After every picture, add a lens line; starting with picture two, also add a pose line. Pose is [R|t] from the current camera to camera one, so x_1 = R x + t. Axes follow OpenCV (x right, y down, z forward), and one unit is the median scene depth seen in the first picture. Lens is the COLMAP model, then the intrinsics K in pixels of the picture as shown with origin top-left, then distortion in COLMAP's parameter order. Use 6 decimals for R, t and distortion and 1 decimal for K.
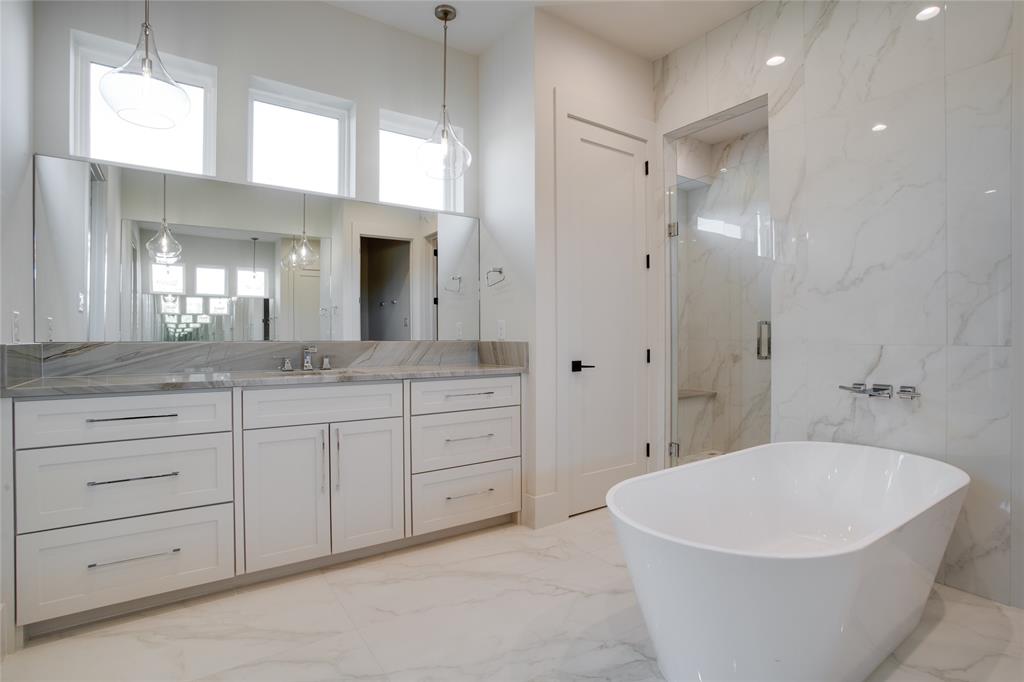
lens RADIAL K [[498.6, 0, 511.5], [0, 498.6, 339.4], [0, 0, 1]] dist [-0.076896, 0.030683]
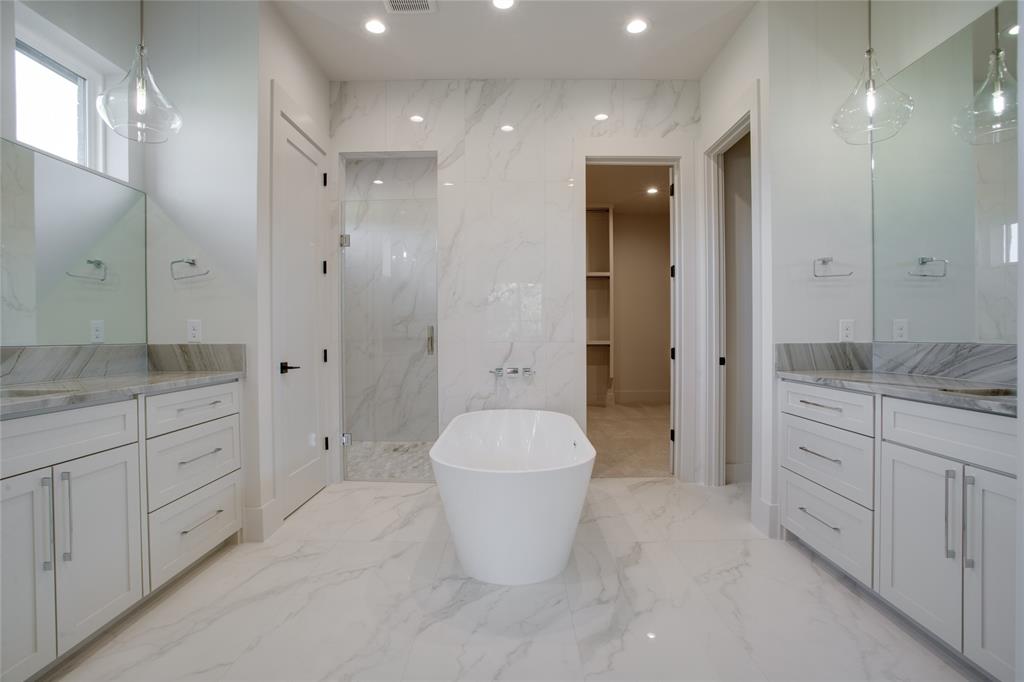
lens RADIAL K [[498.6, 0, 511.5], [0, 498.6, 339.4], [0, 0, 1]] dist [-0.076896, 0.030683]
pose [[0.569721, -0.008228, 0.821797, -0.440650], [0.008029, 0.999958, 0.004445, -0.003887], [-0.821799, 0.004066, 0.569763, 0.074206]]
